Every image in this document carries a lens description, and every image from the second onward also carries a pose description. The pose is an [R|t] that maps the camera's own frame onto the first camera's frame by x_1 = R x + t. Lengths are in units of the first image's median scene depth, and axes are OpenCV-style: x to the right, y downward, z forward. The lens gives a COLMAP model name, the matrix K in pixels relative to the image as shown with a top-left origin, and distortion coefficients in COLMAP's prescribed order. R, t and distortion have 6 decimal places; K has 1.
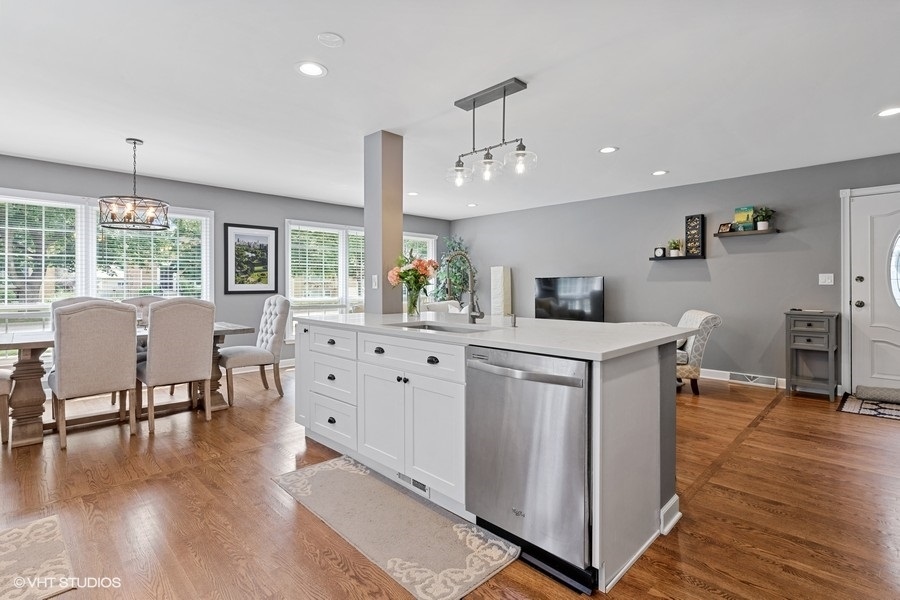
lens RADIAL K [[436.2, 0, 449.4], [0, 436.2, 286.9], [0, 0, 1]] dist [-0.000021, -0.000066]
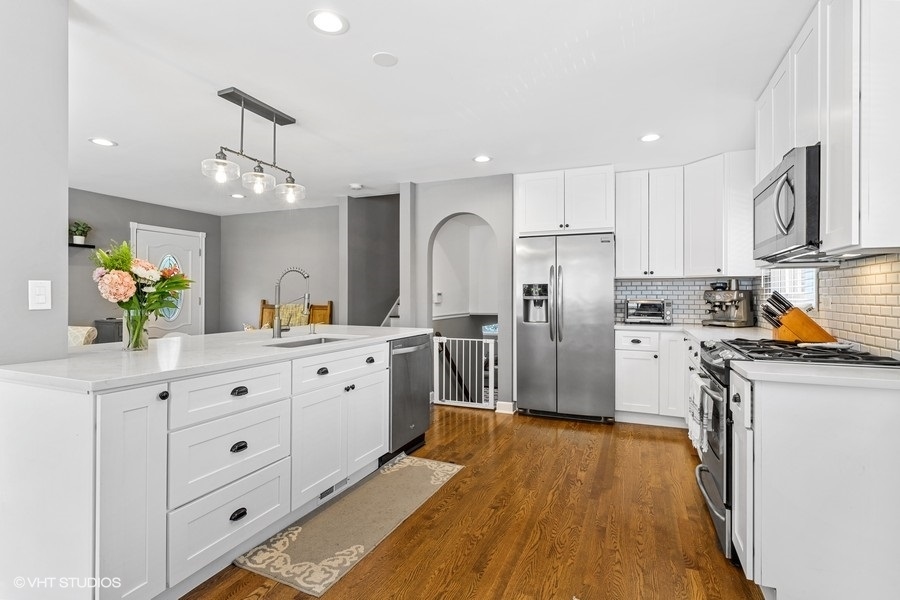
lens RADIAL K [[443.8, 0, 452.1], [0, 443.8, 295.7], [0, 0, 1]] dist [-0.000149, -0.000046]
pose [[-0.383125, -0.000957, 0.923696, -1.055381], [-0.001161, 0.999999, 0.000554, -0.014621], [-0.923696, -0.000860, -0.383126, 1.027949]]
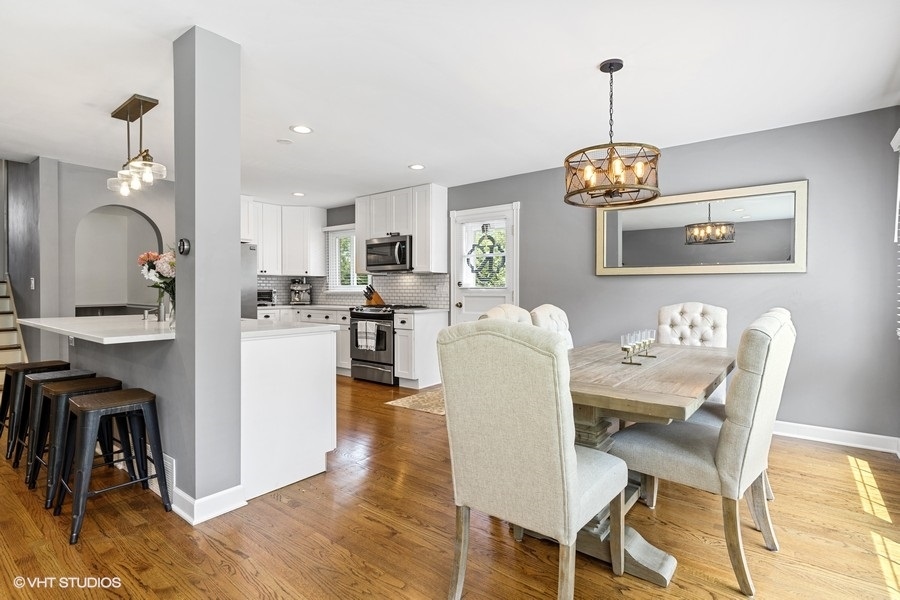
lens RADIAL K [[443.8, 0, 452.1], [0, 443.8, 295.7], [0, 0, 1]] dist [-0.000149, -0.000046]
pose [[-0.992722, -0.000416, -0.120424, -0.595197], [-0.001151, 0.999981, 0.006039, 0.020406], [0.120419, 0.006133, -0.992704, 2.319333]]
